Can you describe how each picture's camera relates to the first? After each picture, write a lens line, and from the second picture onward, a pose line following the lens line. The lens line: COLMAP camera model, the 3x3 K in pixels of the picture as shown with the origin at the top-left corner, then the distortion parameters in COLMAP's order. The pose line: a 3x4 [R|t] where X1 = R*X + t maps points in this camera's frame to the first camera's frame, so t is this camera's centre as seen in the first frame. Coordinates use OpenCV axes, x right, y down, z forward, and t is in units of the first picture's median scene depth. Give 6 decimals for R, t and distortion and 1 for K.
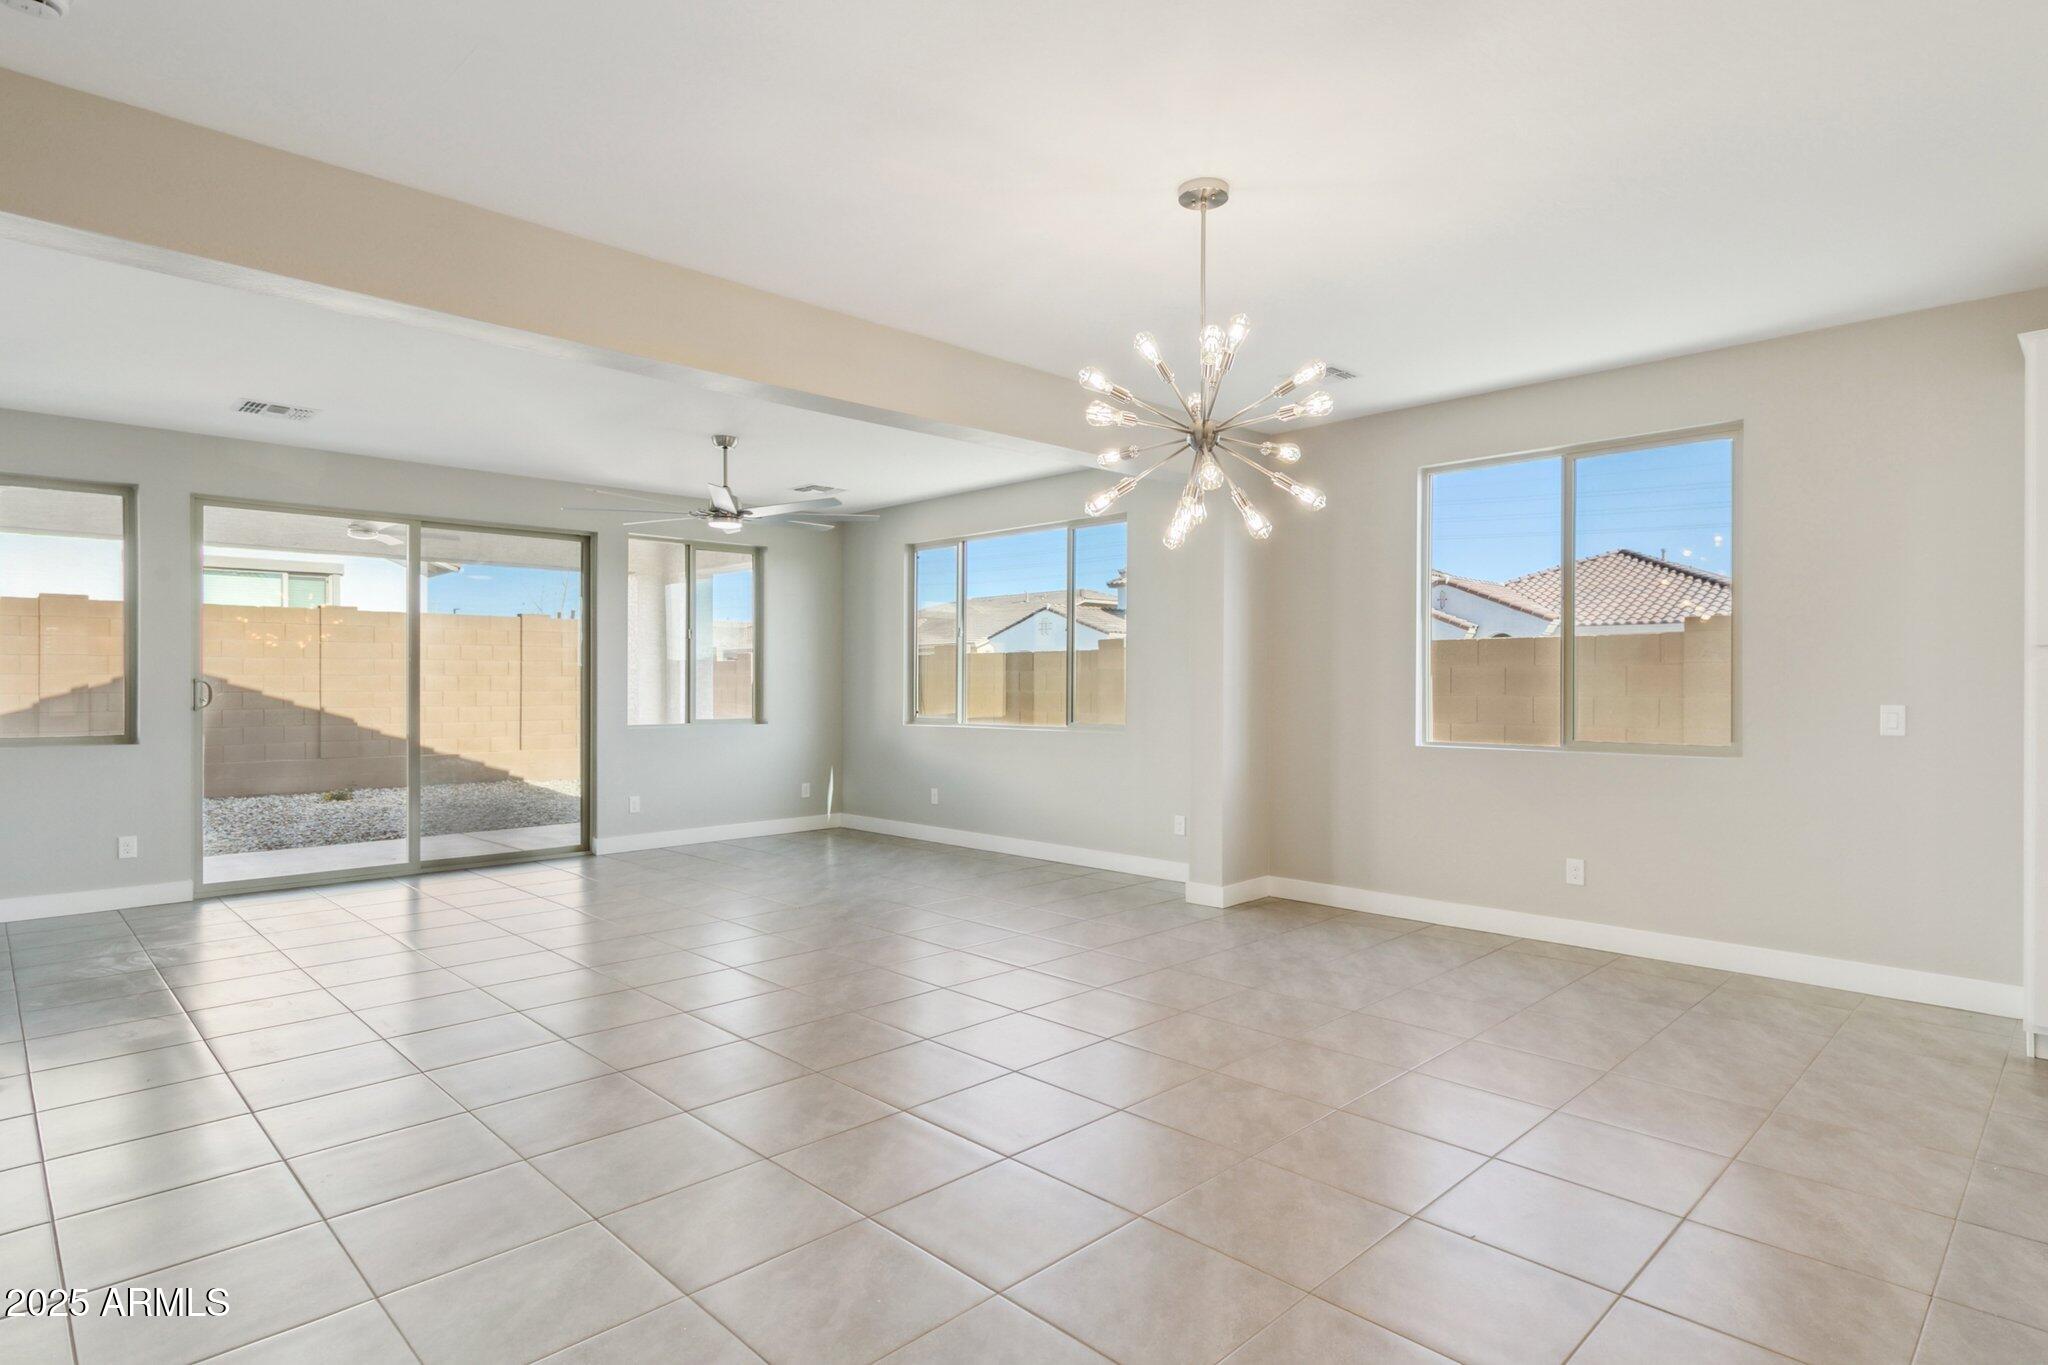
lens RADIAL K [[1078.8, 0, 1041.3], [0, 1078.8, 680.9], [0, 0, 1]] dist [-0.000397, -0.001001]
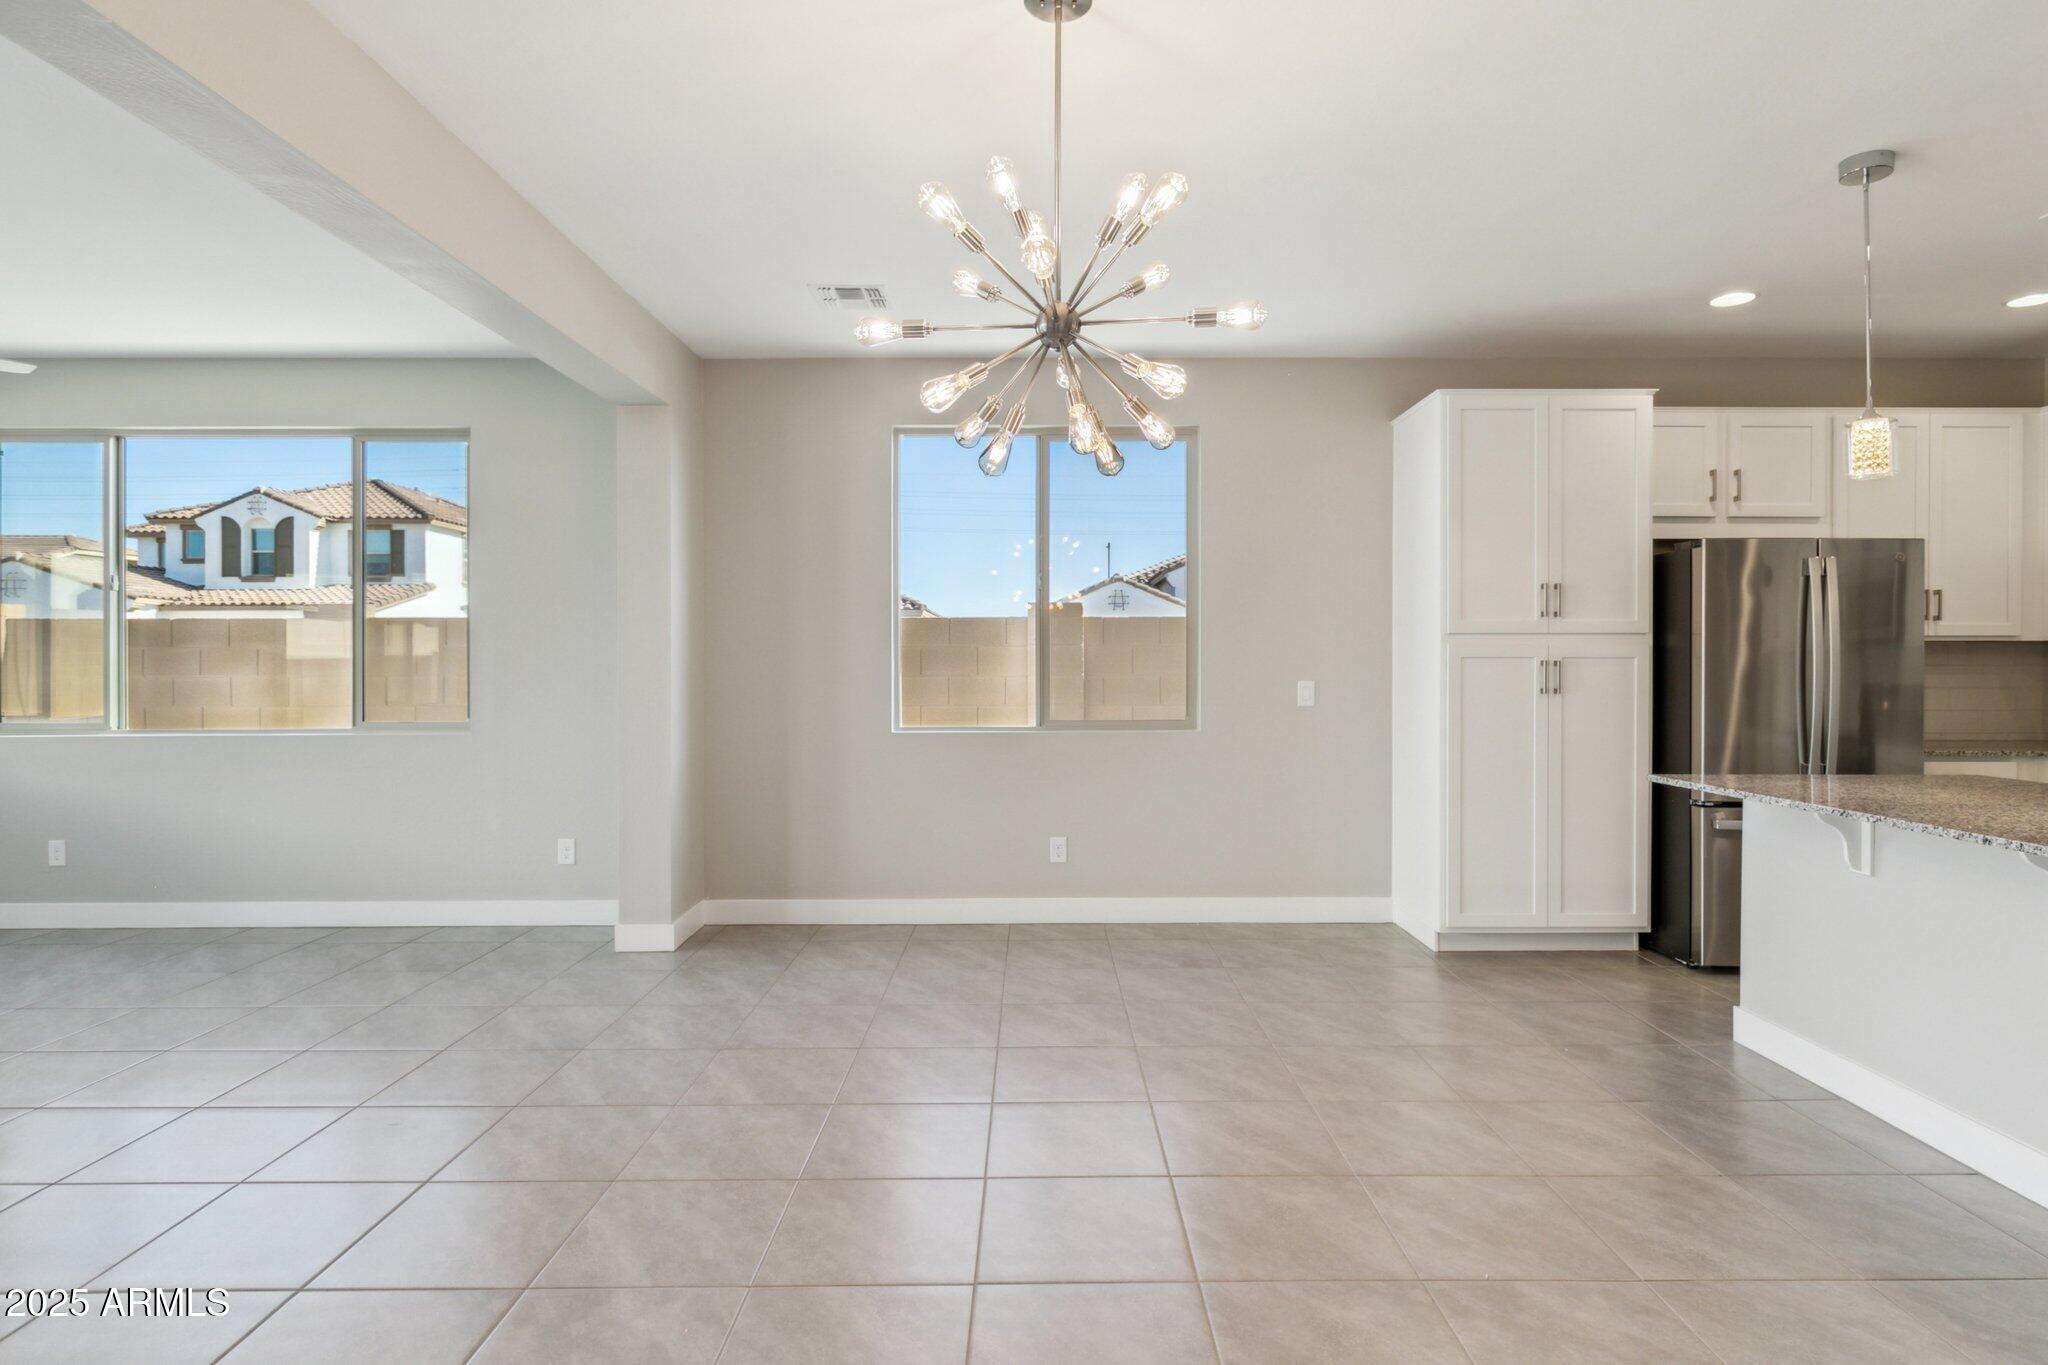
lens RADIAL K [[1078.8, 0, 1036.1], [0, 1078.8, 671.6], [0, 0, 1]] dist [-0.000397, -0.001001]
pose [[0.700937, -0.007306, 0.713186, -0.191728], [0.000853, 0.999955, 0.009406, 0.000305], [-0.713223, -0.005984, 0.700912, 0.245112]]
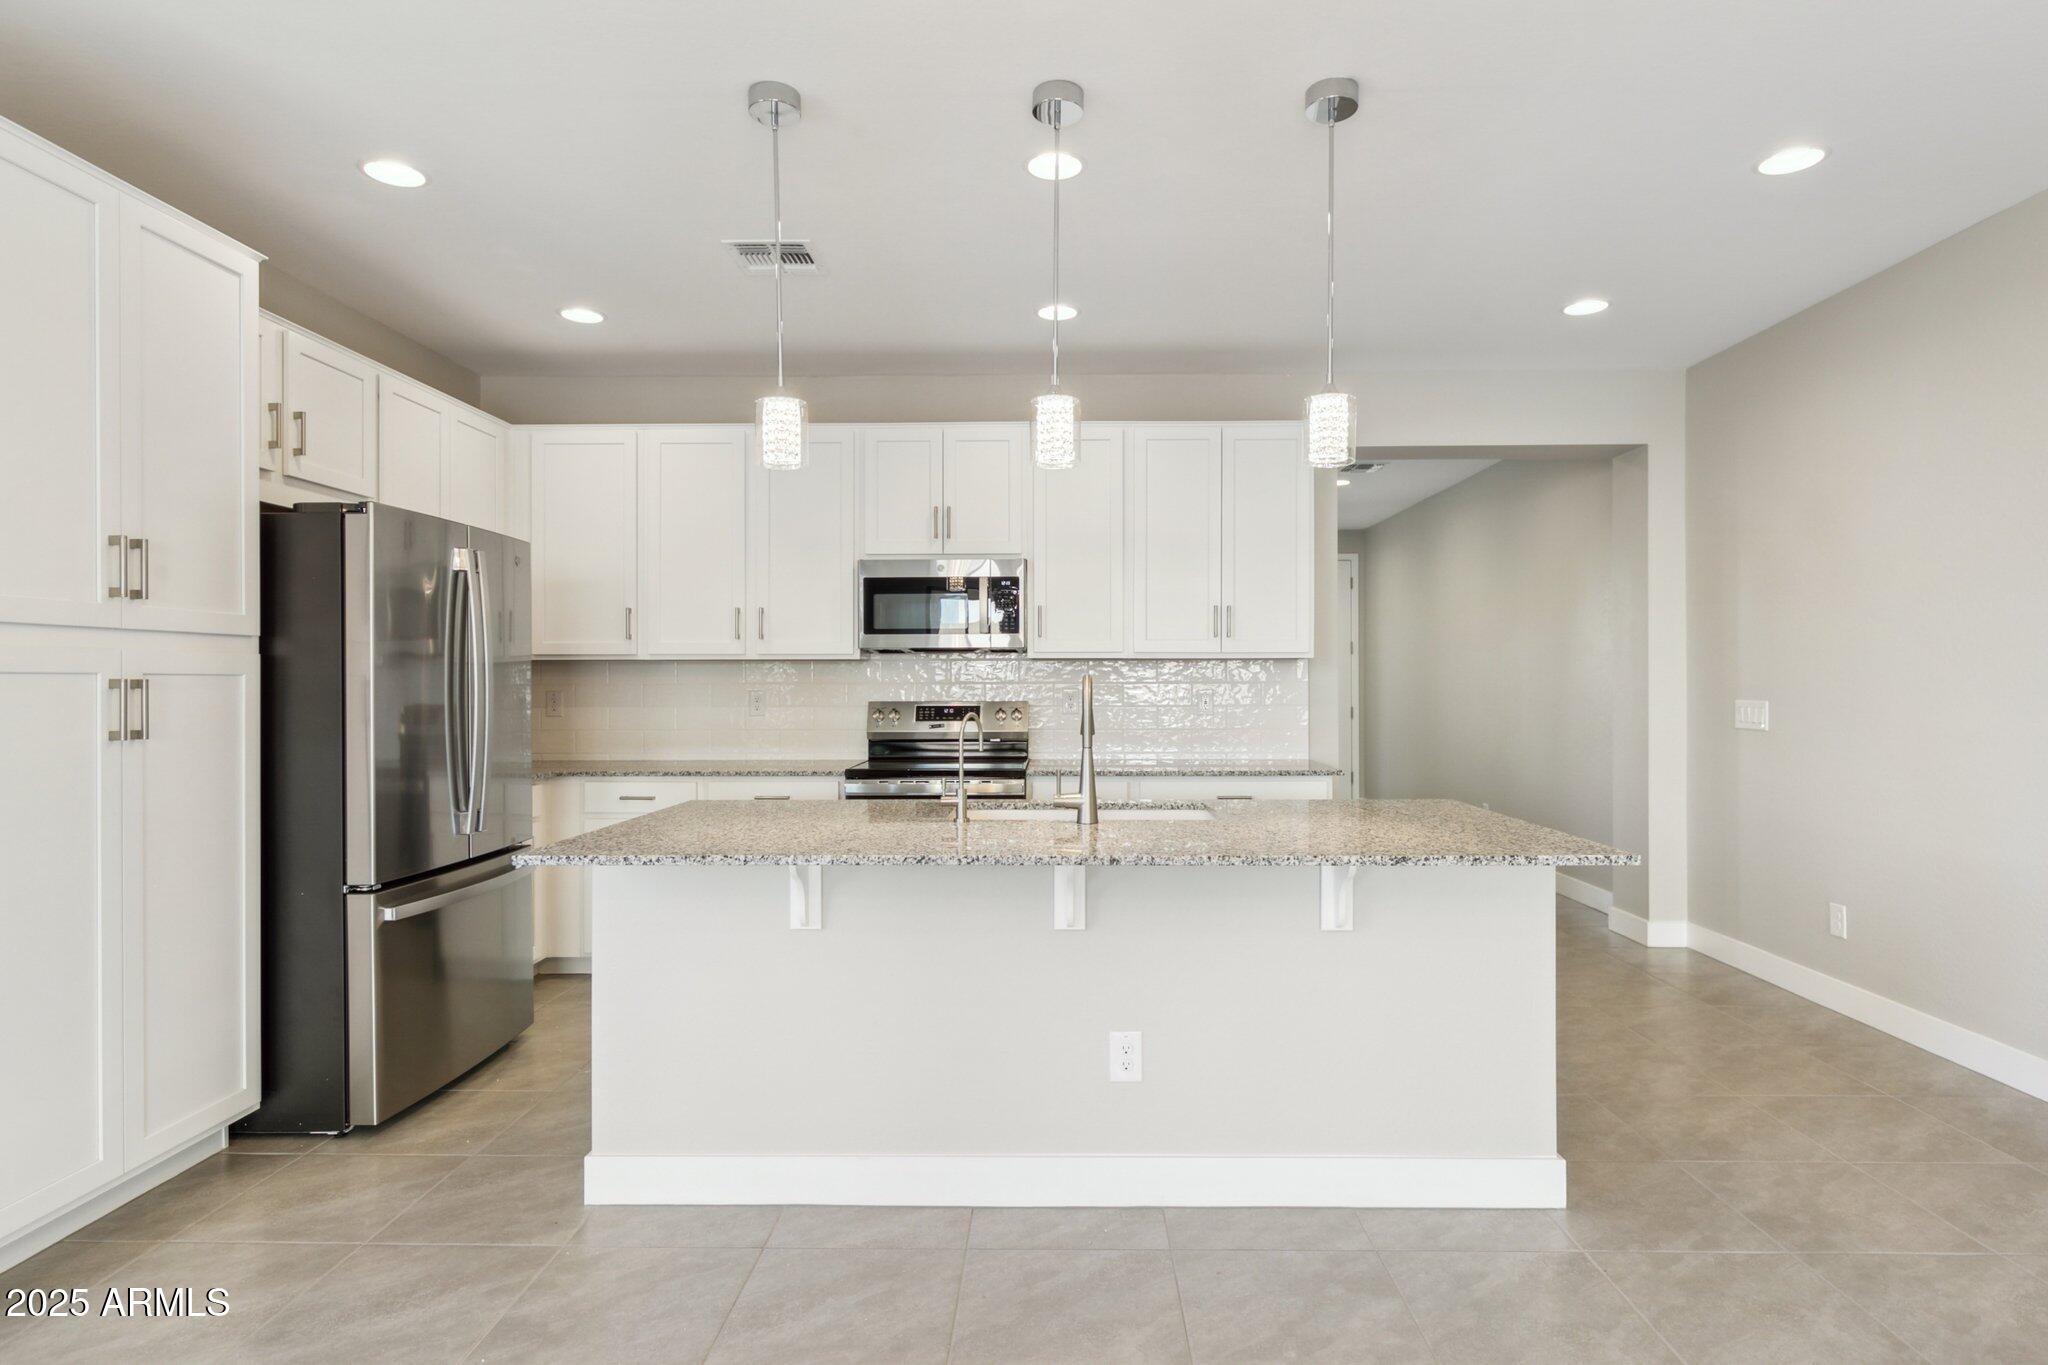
lens RADIAL K [[1078.8, 0, 1027.6], [0, 1078.8, 676.2], [0, 0, 1]] dist [-0.000397, -0.001001]
pose [[-0.692661, 0.001993, 0.721261, 0.051904], [0.000938, 0.999998, -0.001863, 0.000088], [-0.721263, -0.000614, -0.692661, 0.536606]]
